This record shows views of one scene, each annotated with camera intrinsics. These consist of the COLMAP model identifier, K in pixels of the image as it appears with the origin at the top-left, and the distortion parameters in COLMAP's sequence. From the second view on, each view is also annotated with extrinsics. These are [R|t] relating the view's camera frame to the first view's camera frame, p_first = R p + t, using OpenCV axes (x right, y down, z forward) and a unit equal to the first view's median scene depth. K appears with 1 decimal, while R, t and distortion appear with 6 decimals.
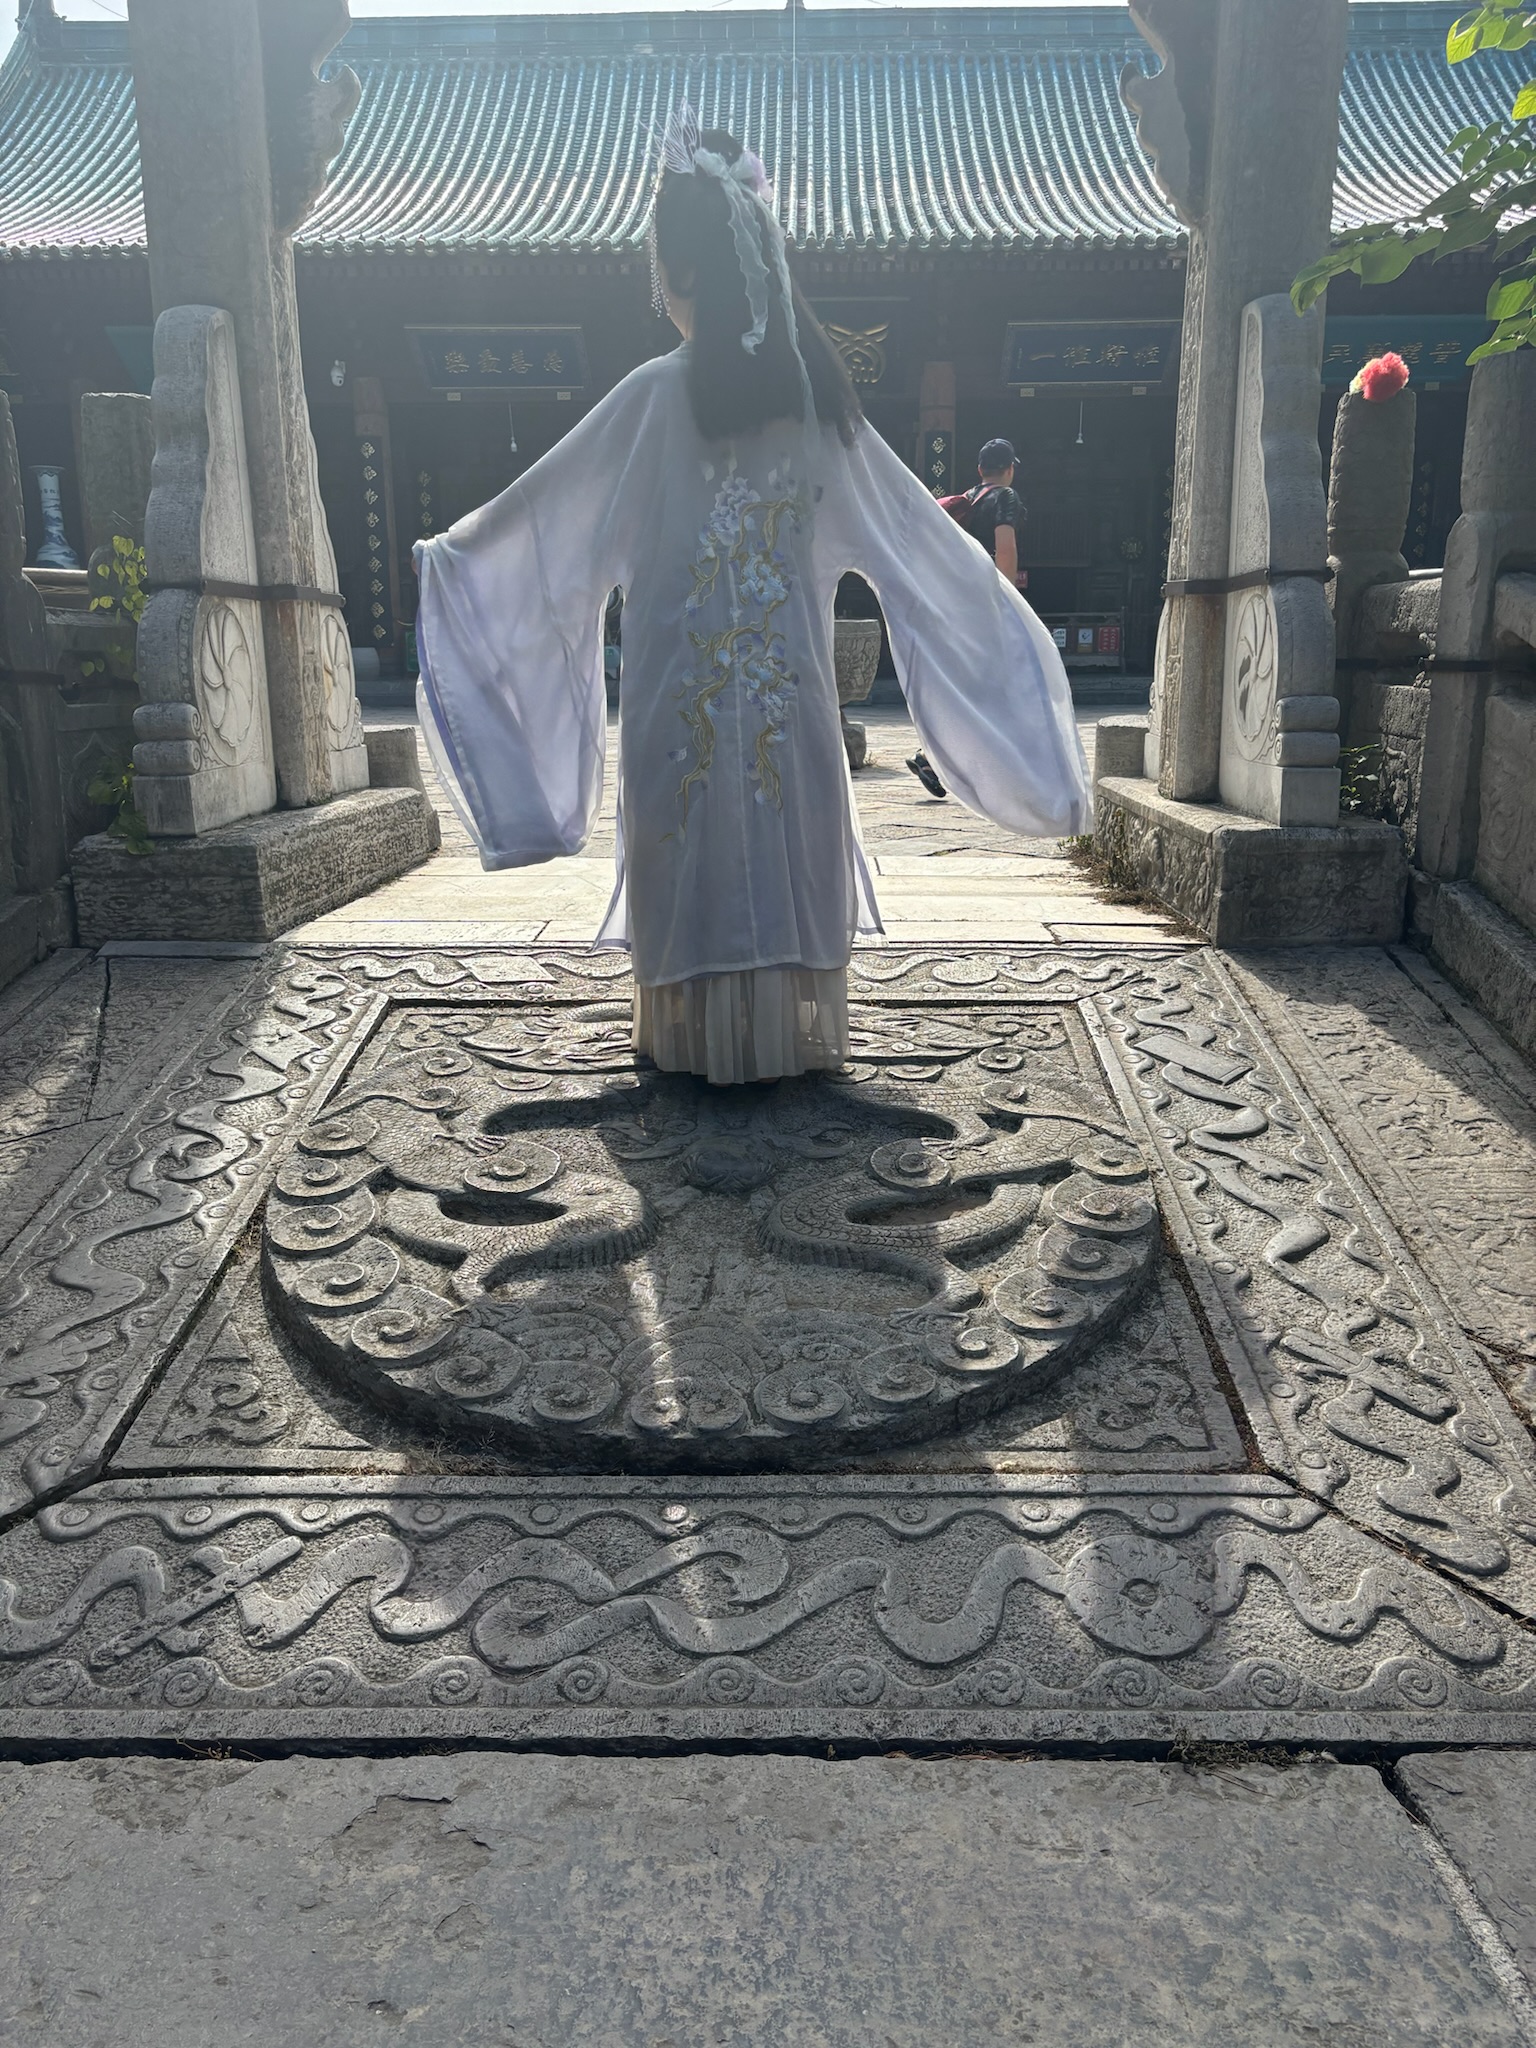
lens RADIAL K [[1533.7, 0, 763.9], [0, 1533.7, 1033.1], [0, 0, 1]] dist [-0.000040, 0.006525]
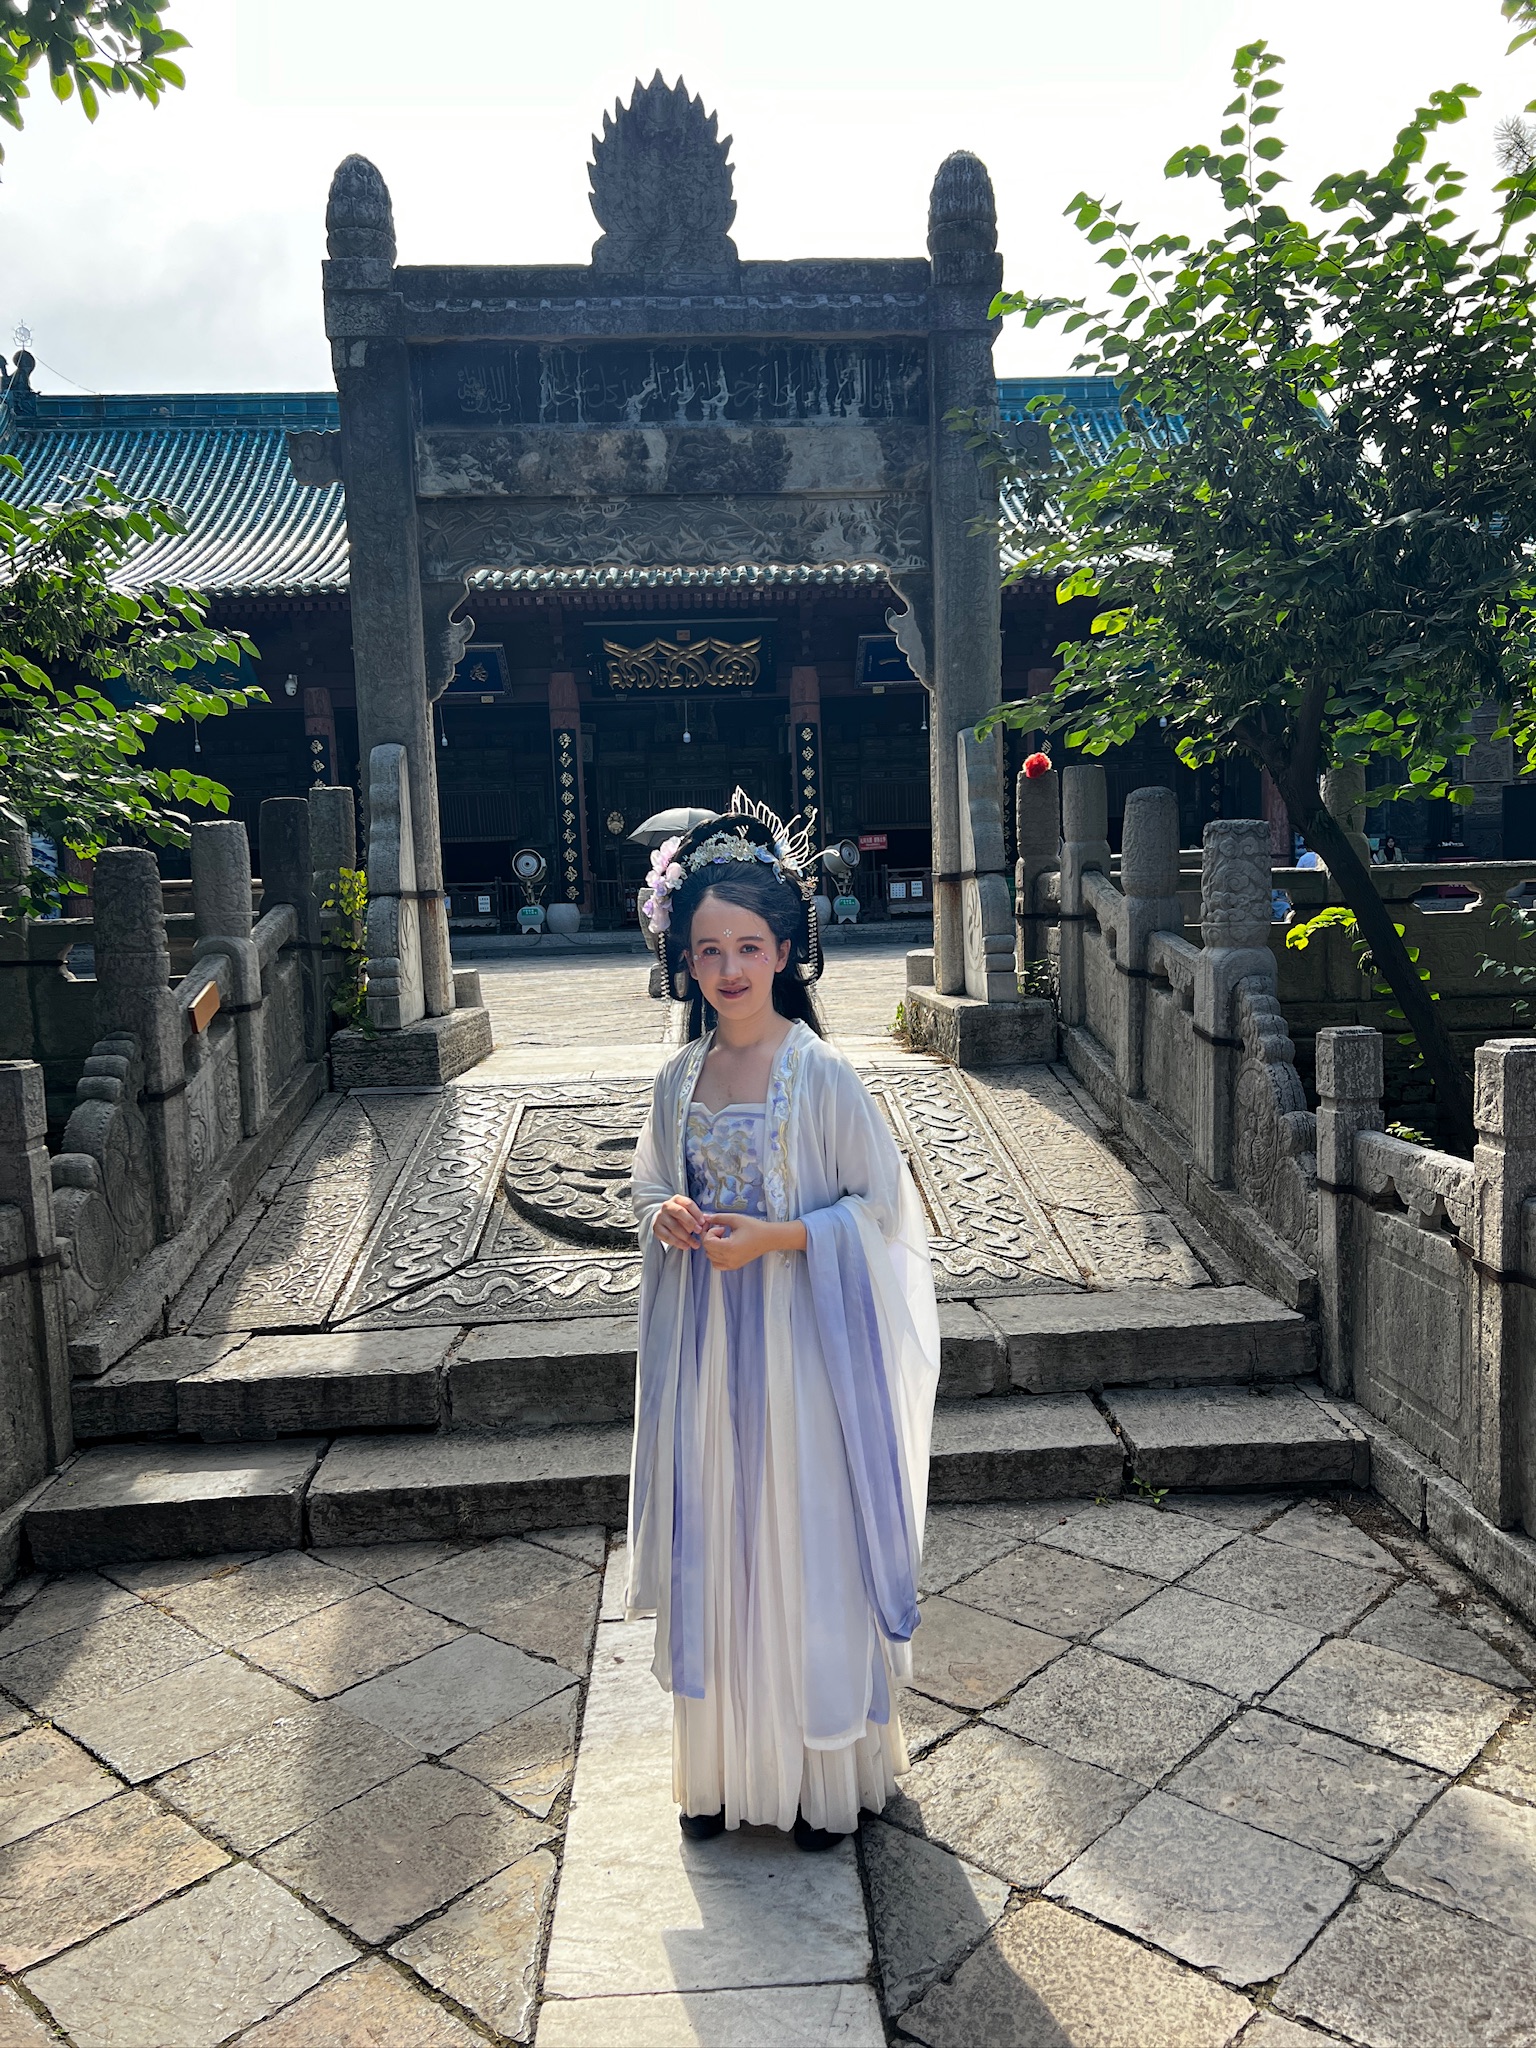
lens RADIAL K [[1547.5, 0, 770.2], [0, 1547.5, 1023.3], [0, 0, 1]] dist [0.002533, -0.001171]
pose [[0.996584, -0.034501, 0.075029, -0.074762], [0.046324, 0.985695, -0.162050, 0.187205], [-0.068365, 0.164972, 0.983926, -0.855720]]
